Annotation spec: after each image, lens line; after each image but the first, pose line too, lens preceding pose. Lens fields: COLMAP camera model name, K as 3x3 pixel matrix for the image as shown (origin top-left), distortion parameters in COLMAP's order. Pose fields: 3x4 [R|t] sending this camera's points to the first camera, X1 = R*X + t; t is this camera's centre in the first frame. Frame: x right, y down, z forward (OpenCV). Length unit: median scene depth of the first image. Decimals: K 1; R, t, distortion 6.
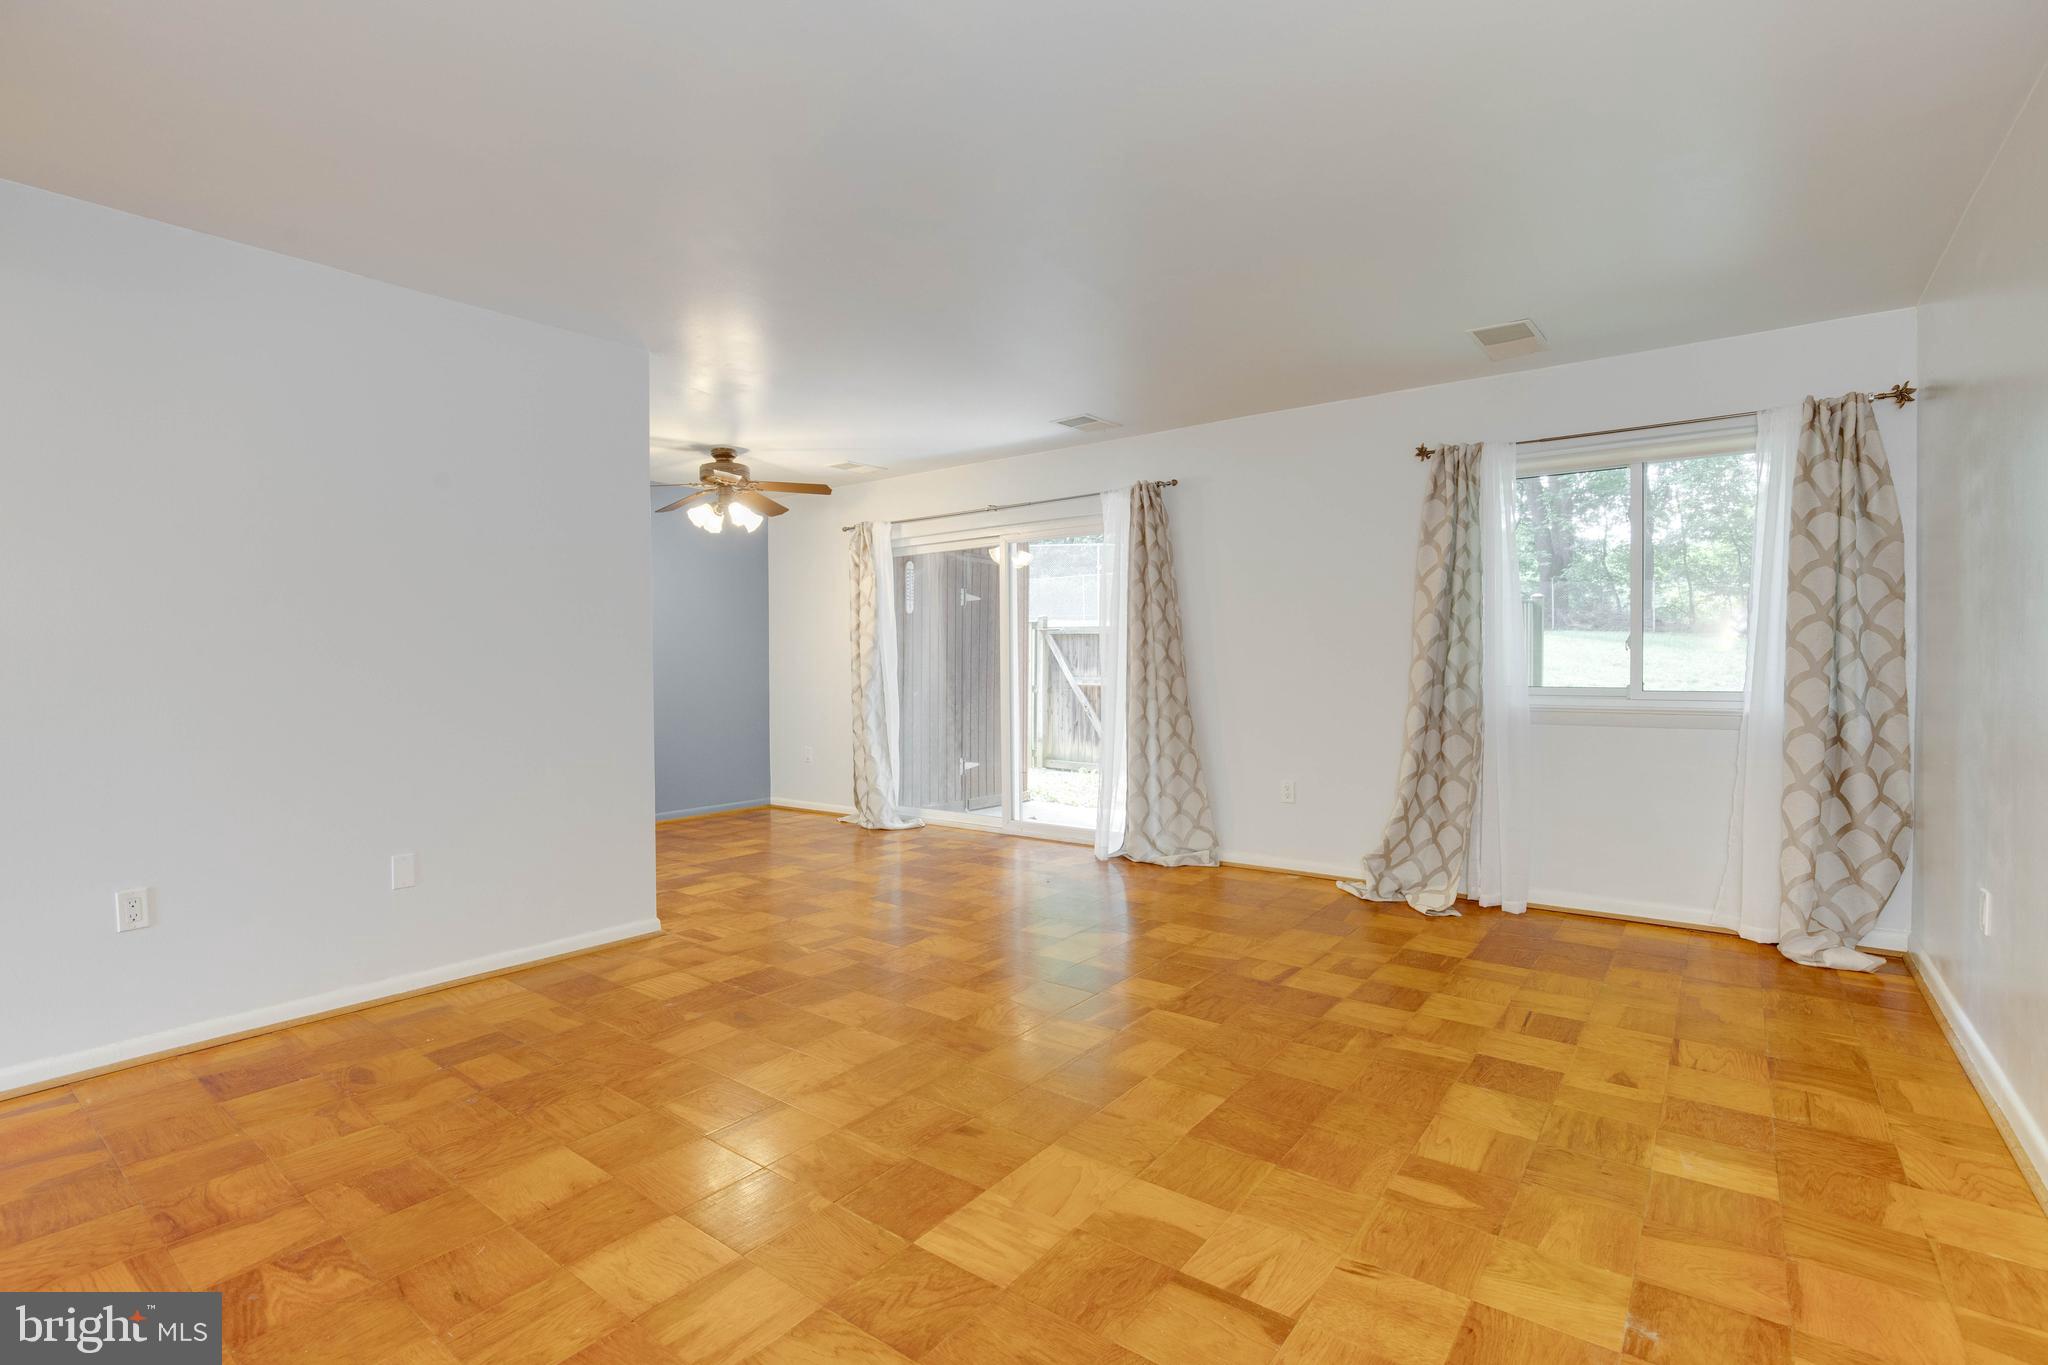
lens RADIAL K [[949.5, 0, 1016.3], [0, 949.5, 736.4], [0, 0, 1]] dist [-0.031922, 0.001405]
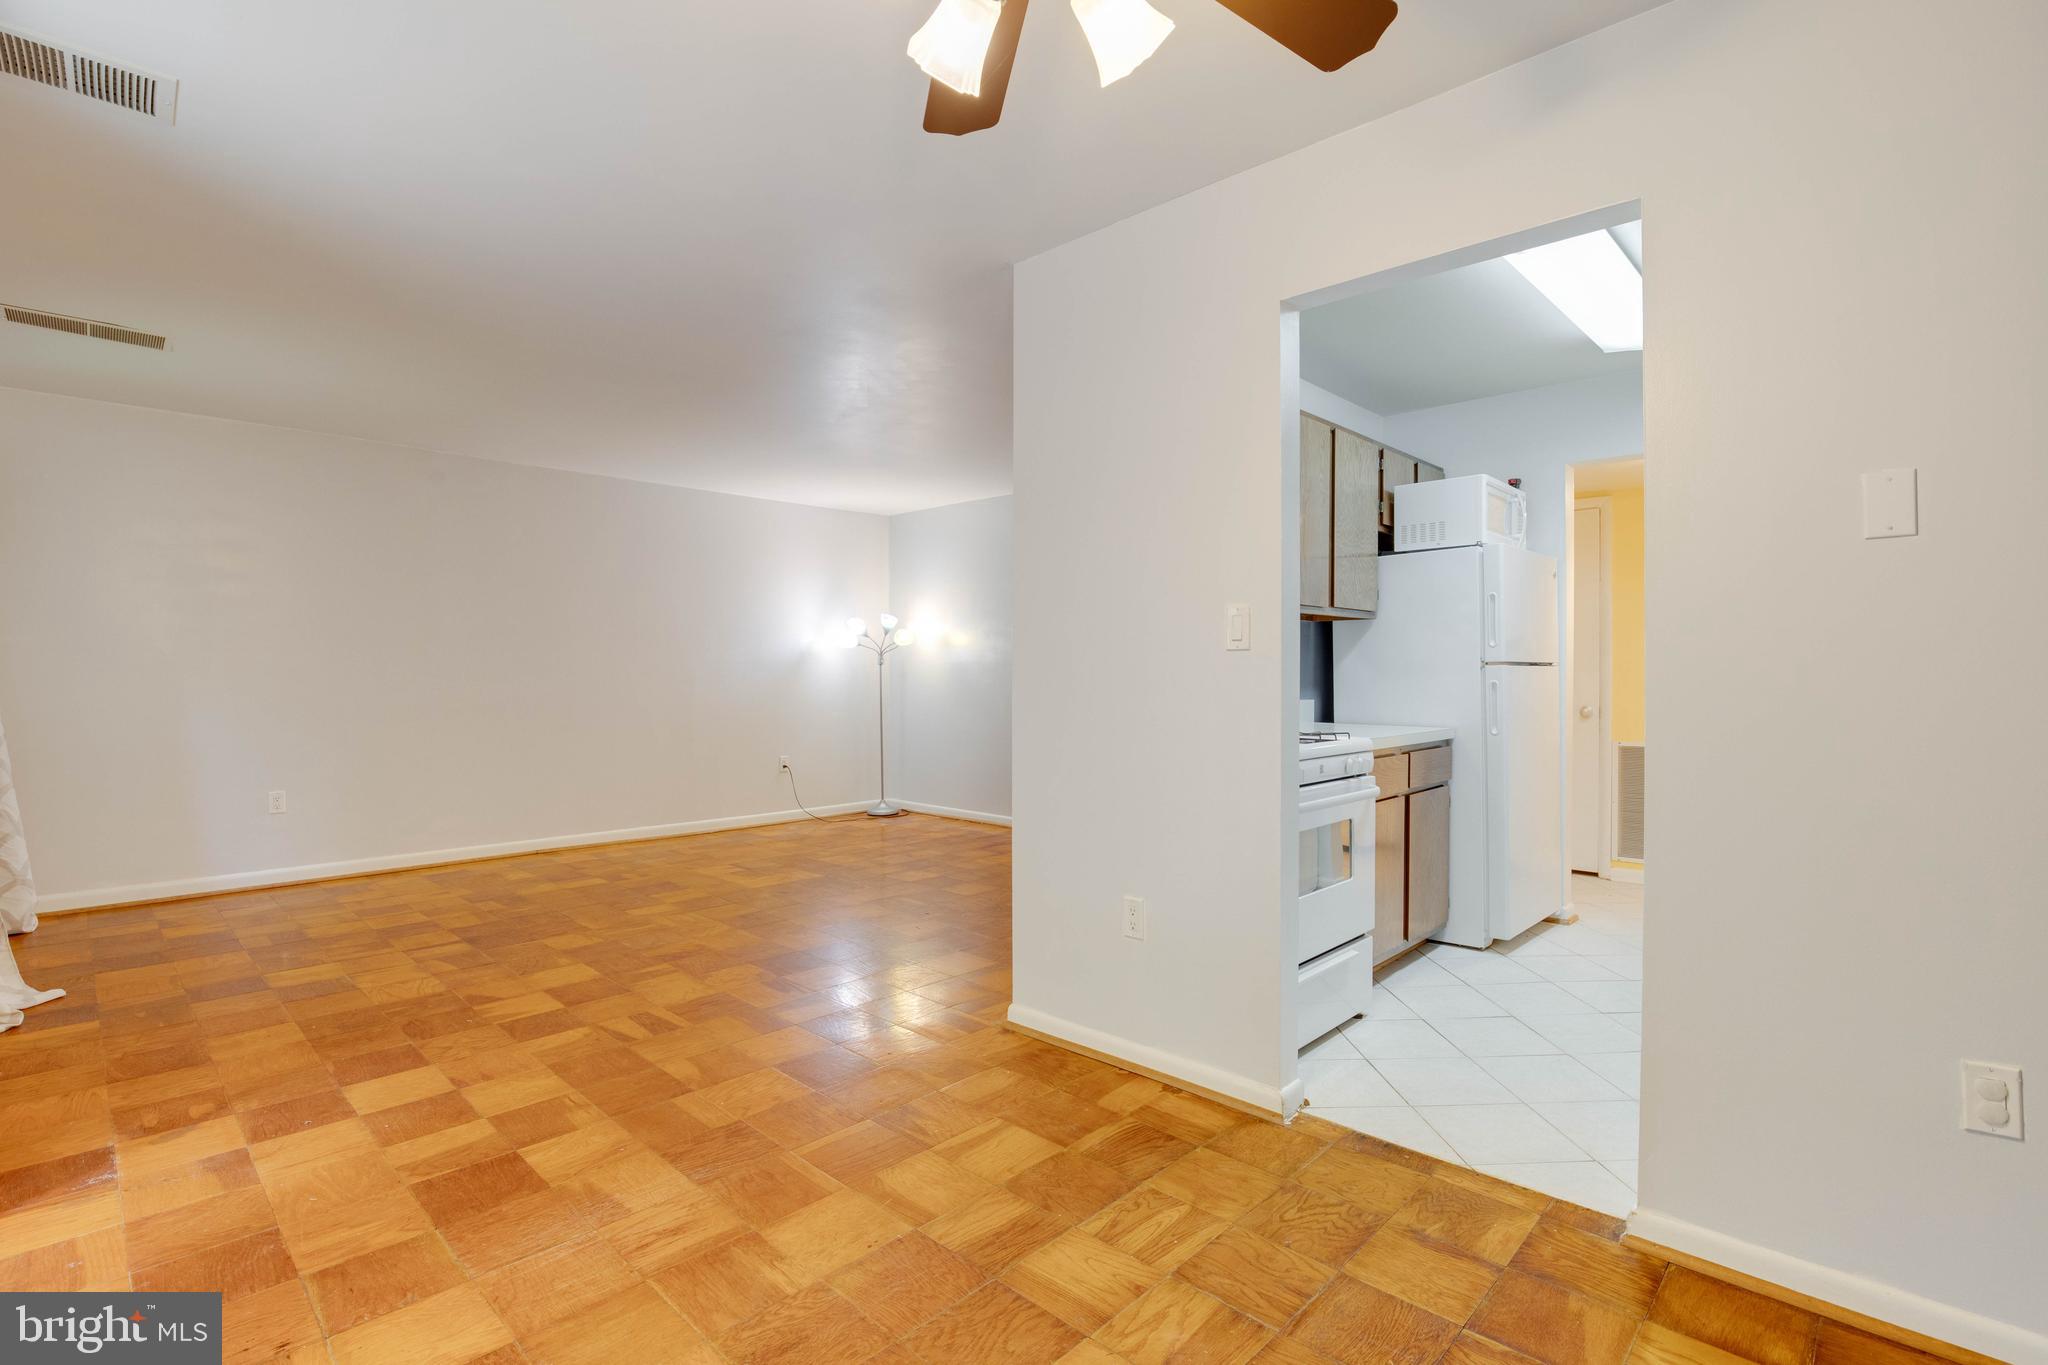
lens RADIAL K [[940.8, 0, 1030.2], [0, 940.8, 688.6], [0, 0, 1]] dist [-0.026355, 0.000370]
pose [[-0.994121, 0.007450, 0.108014, -0.604046], [0.017527, 0.995544, 0.092650, -0.164433], [-0.106842, 0.093999, -0.989823, 2.172915]]
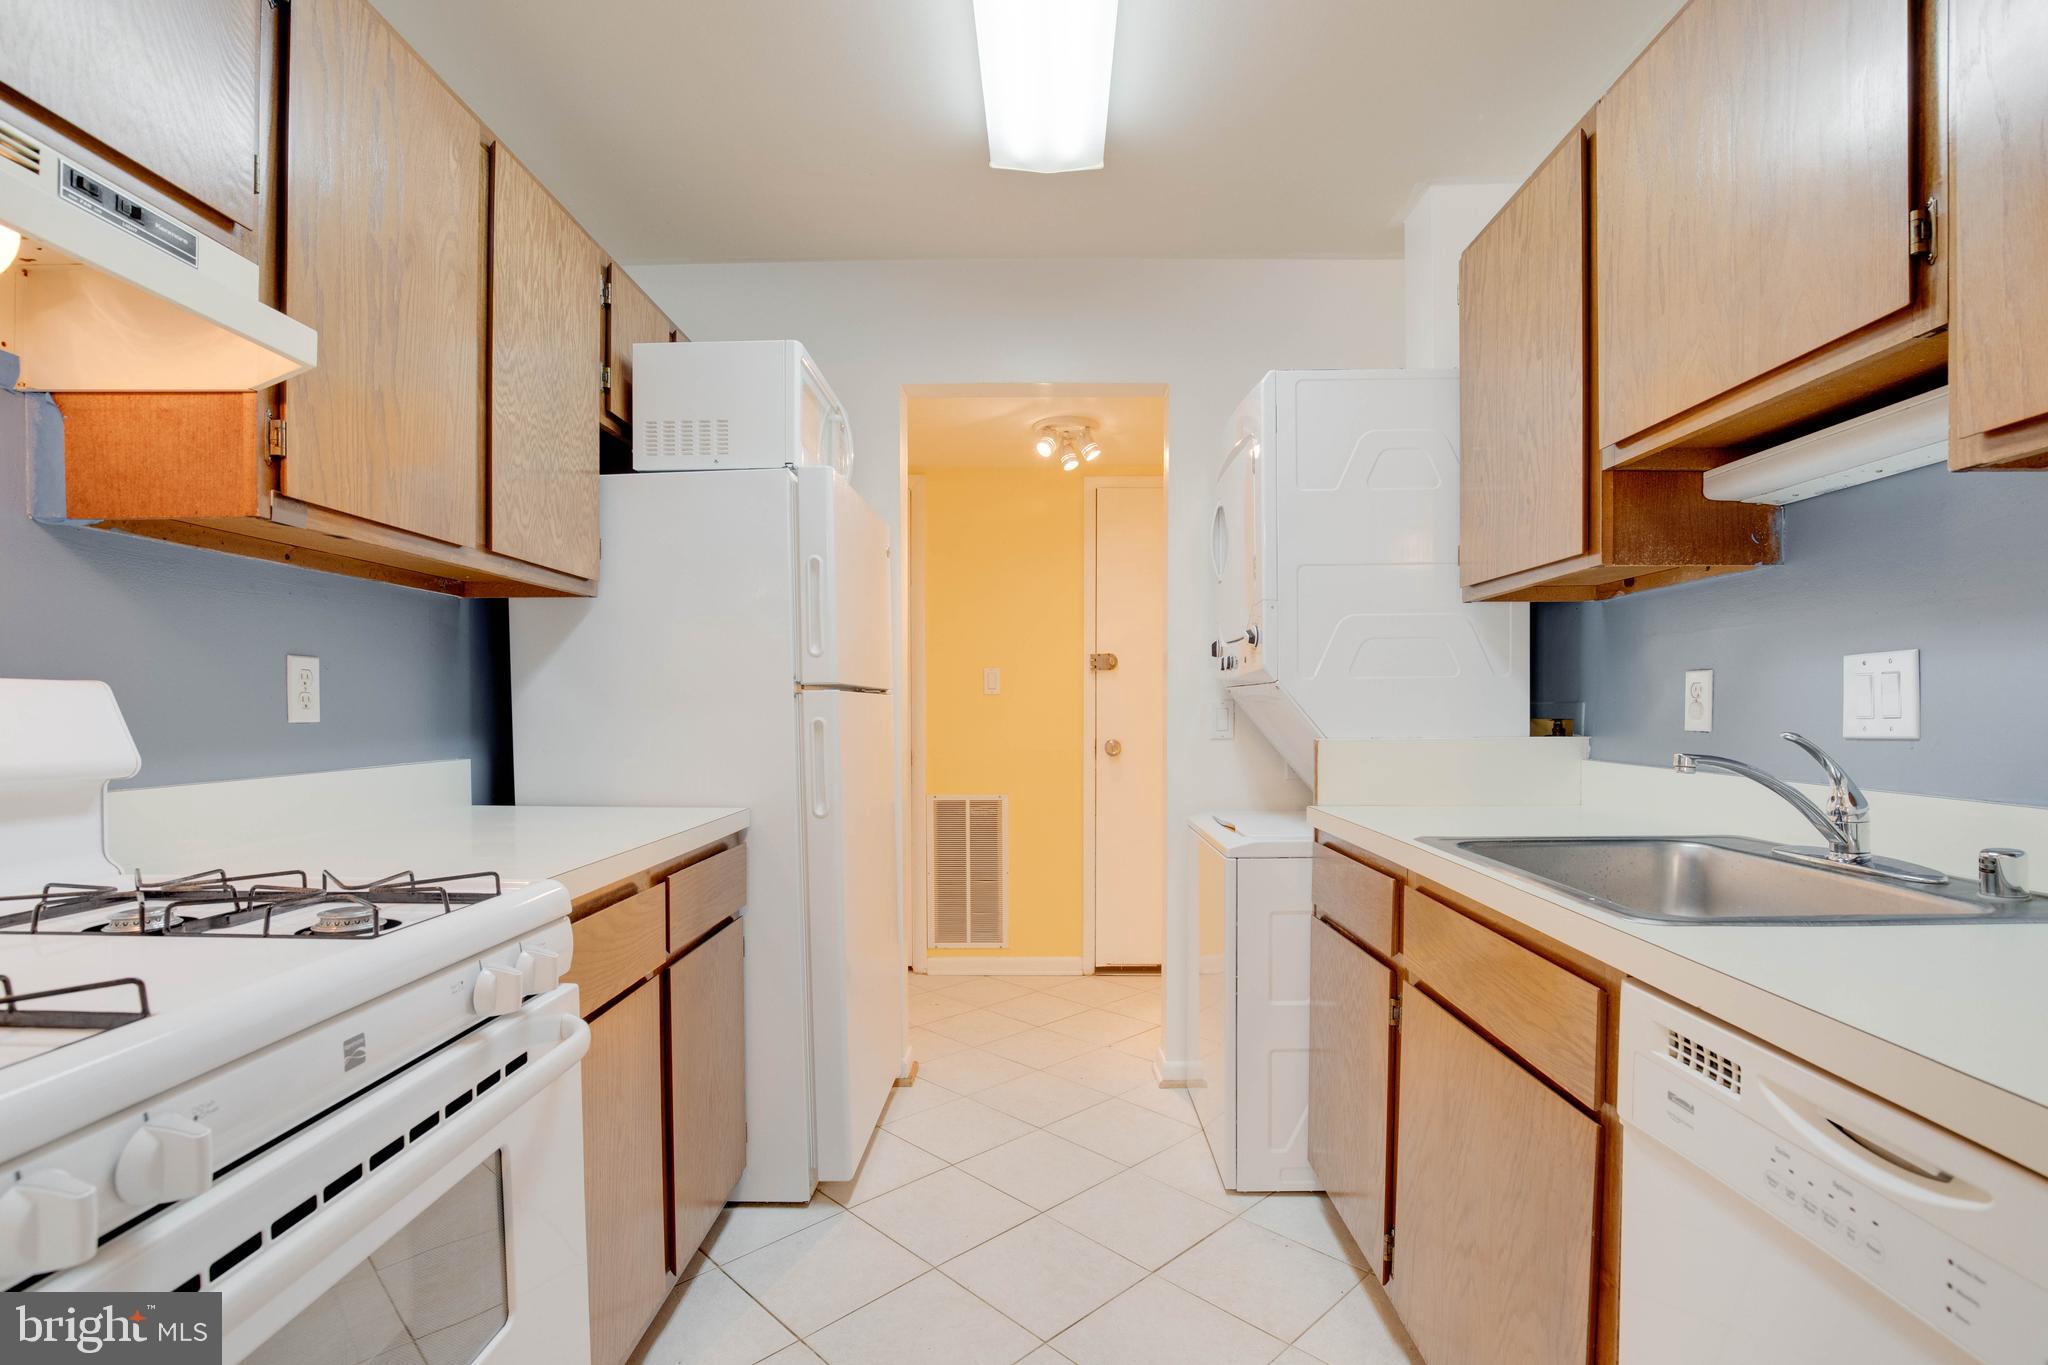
lens RADIAL K [[949.5, 0, 1016.3], [0, 949.5, 736.4], [0, 0, 1]] dist [-0.031922, 0.001405]
pose [[-0.804772, 0.025507, -0.593036, -0.780047], [-0.038193, 0.994781, 0.094615, -0.108961], [0.592354, 0.098793, -0.799597, 1.550491]]
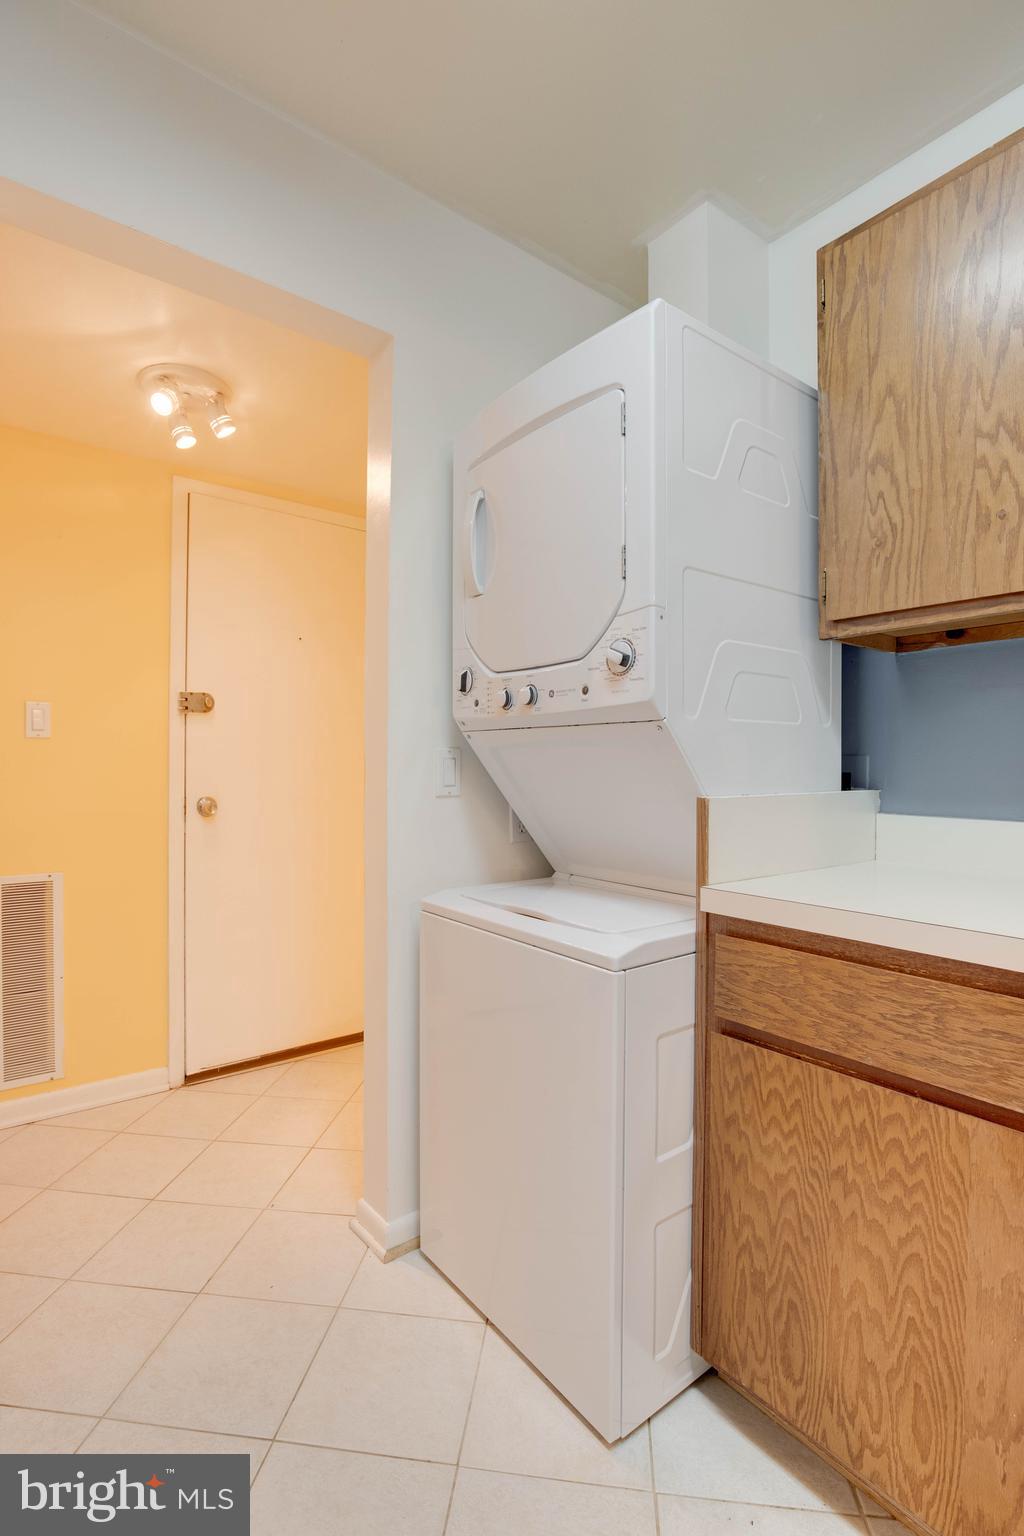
lens RADIAL K [[726.1, 0, 503.8], [0, 726.1, 771.2], [0, 0, 1]] dist [-0.033000, 0.000132]
pose [[-0.255787, 0.008803, -0.966693, -0.941478], [-0.080466, 0.996295, 0.030364, -0.069601], [0.963379, 0.085552, -0.254131, 1.141311]]
